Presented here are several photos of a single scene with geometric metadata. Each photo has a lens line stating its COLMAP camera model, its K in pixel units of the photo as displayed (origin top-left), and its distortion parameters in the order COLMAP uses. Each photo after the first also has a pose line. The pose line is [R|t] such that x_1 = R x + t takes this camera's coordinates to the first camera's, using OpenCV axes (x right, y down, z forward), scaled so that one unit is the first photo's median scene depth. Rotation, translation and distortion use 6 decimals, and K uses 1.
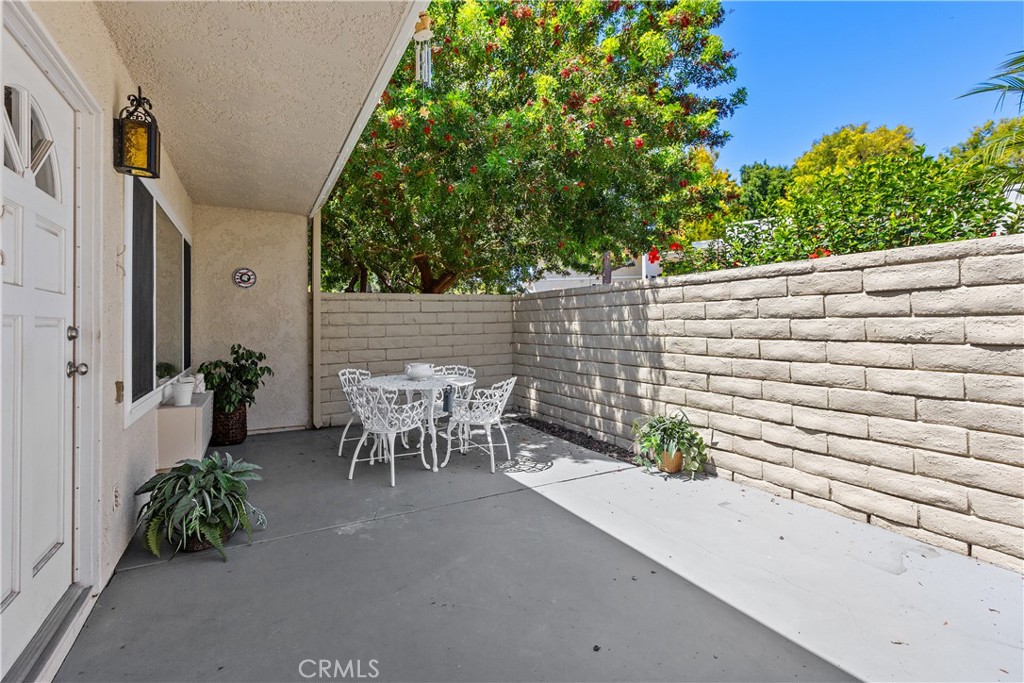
lens RADIAL K [[460.7, 0, 506.5], [0, 460.7, 319.6], [0, 0, 1]] dist [-0.002853, 0.003461]
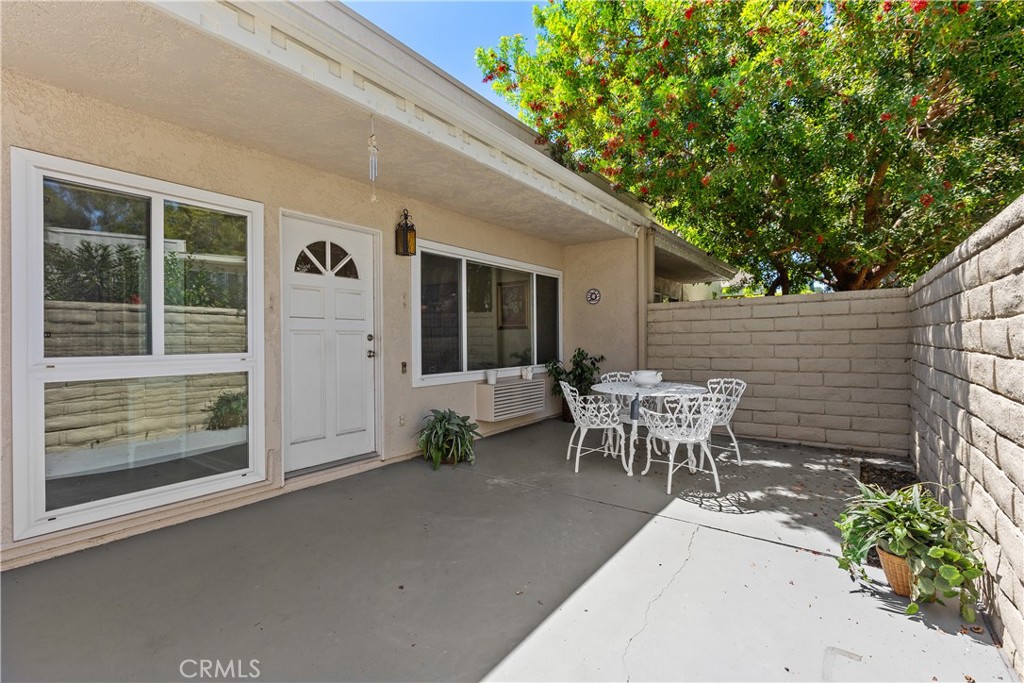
lens RADIAL K [[460.7, 0, 514.6], [0, 460.7, 340.8], [0, 0, 1]] dist [-0.002853, 0.003461]
pose [[0.422406, 0.010692, -0.906344, 0.671841], [0.014373, 0.999726, 0.018492, 0.007379], [0.906293, -0.020838, 0.422136, 0.347738]]
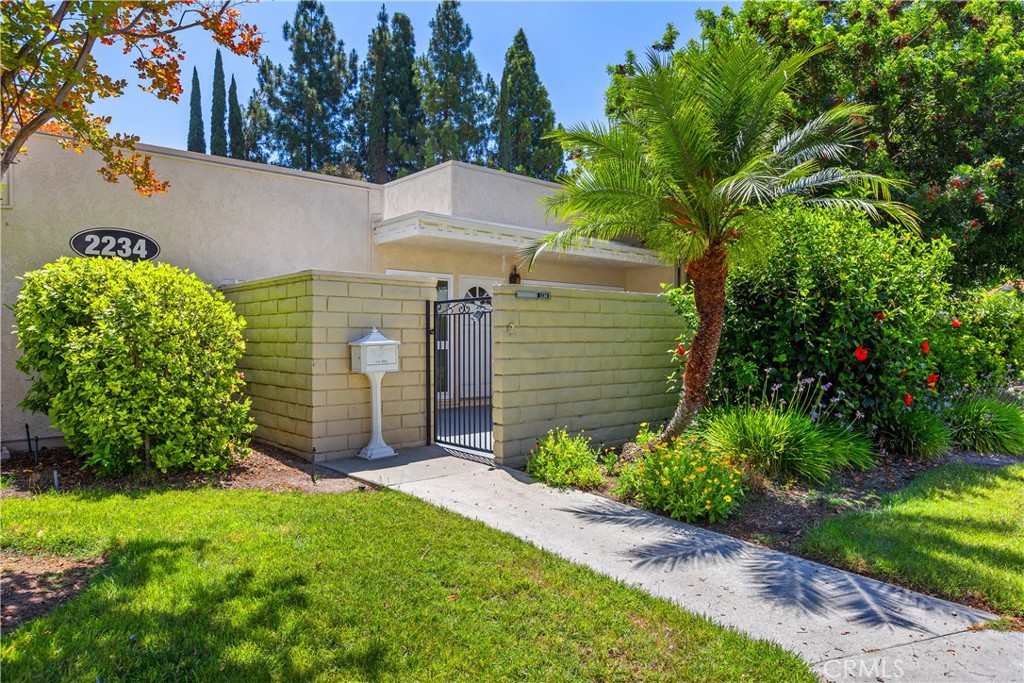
lens RADIAL K [[678.3, 0, 513.4], [0, 678.3, 324.2], [0, 0, 1]] dist [0.006423, -0.006582]
pose [[0.196960, -0.003502, -0.980405, 2.585325], [0.015196, 0.999884, -0.000519, -0.026751], [0.980294, -0.014796, 0.196991, -0.035867]]
